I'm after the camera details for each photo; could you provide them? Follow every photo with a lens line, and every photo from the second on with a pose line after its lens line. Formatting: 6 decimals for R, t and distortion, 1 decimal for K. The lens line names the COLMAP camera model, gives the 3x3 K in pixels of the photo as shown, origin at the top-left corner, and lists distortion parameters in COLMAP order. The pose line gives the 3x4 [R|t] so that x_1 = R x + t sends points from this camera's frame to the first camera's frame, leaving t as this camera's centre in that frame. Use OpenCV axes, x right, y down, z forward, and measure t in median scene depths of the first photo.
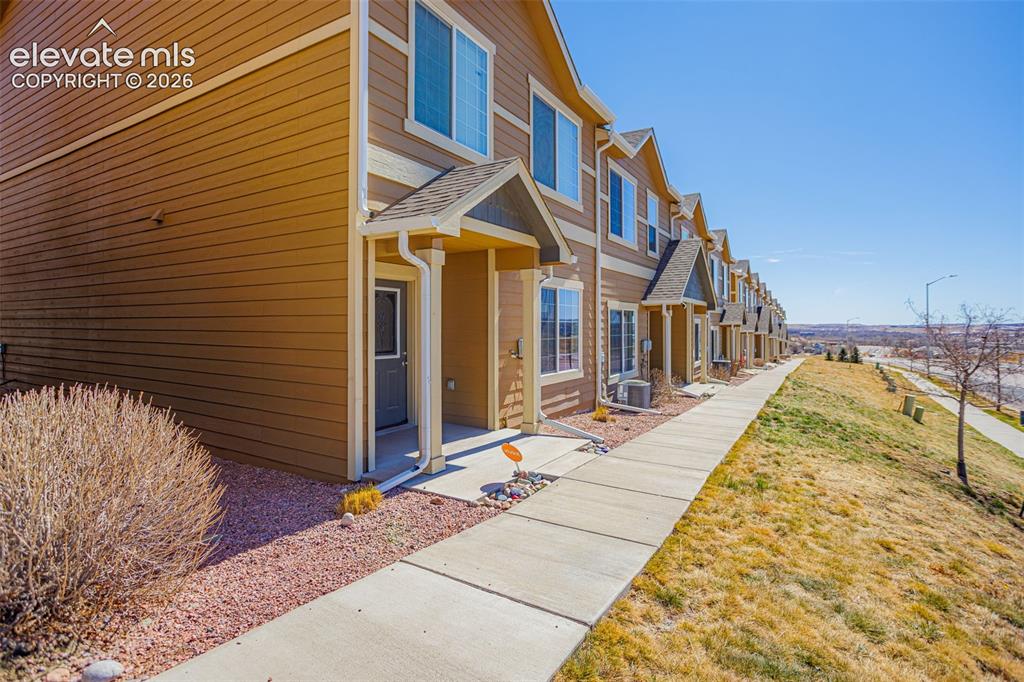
lens RADIAL K [[482.2, 0, 545.5], [0, 482.2, 333.9], [0, 0, 1]] dist [-0.001261, -0.000123]
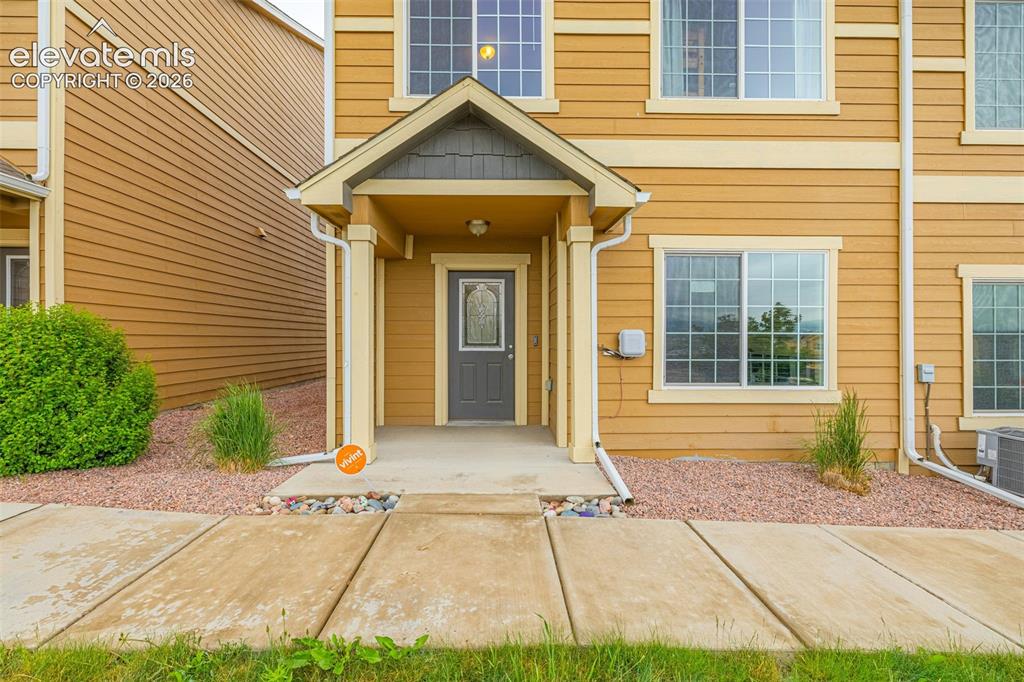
lens RADIAL K [[430.3, 0, 512.0], [0, 430.3, 341.0], [0, 0, 1]] dist [-0.001157, -0.000068]
pose [[0.518306, 0.008004, -0.855158, 0.428806], [-0.013218, 0.999912, 0.001347, 0.029122], [0.855093, 0.010605, 0.518366, 0.562921]]
